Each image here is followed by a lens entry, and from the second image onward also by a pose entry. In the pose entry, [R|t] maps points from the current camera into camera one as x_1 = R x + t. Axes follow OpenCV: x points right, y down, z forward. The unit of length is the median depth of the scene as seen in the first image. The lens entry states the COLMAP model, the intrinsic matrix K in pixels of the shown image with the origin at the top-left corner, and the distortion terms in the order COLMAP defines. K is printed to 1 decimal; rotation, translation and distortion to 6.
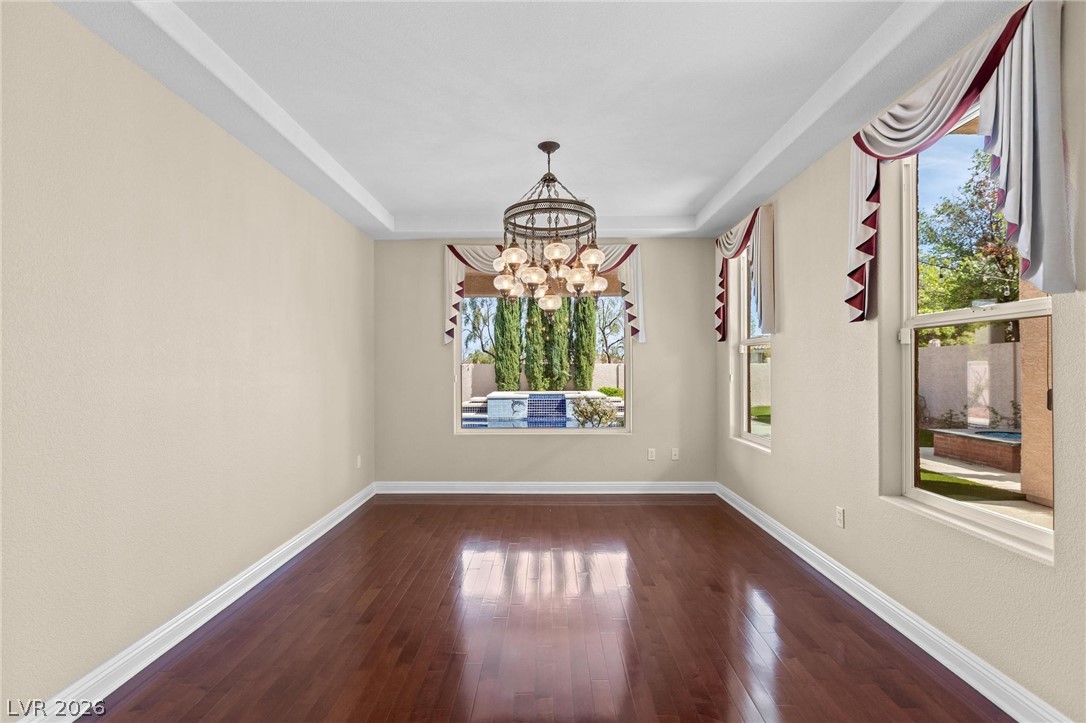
lens RADIAL K [[497.5, 0, 541.8], [0, 497.5, 364.7], [0, 0, 1]] dist [-0.000258, 0.000184]
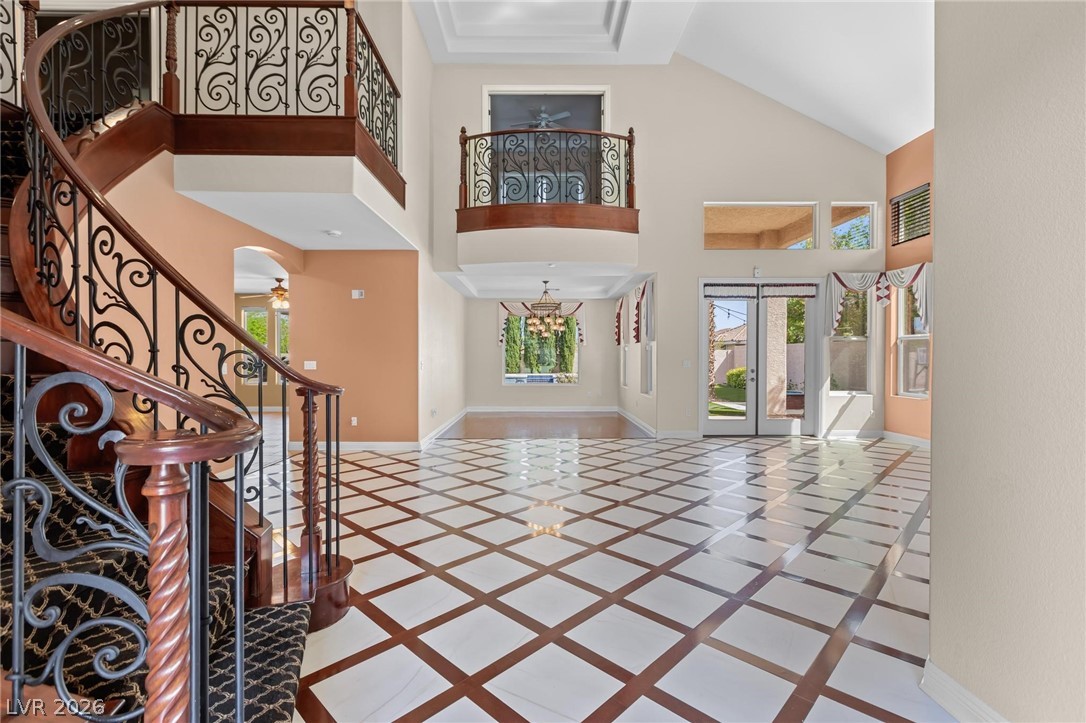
lens RADIAL K [[489.4, 0, 537.2], [0, 489.4, 358.9], [0, 0, 1]] dist [-0.000003, 0.000581]
pose [[0.999918, 0.003384, 0.012368, -0.047203], [-0.003518, 0.999935, 0.010864, -0.006320], [-0.012330, -0.010907, 0.999864, -1.245975]]
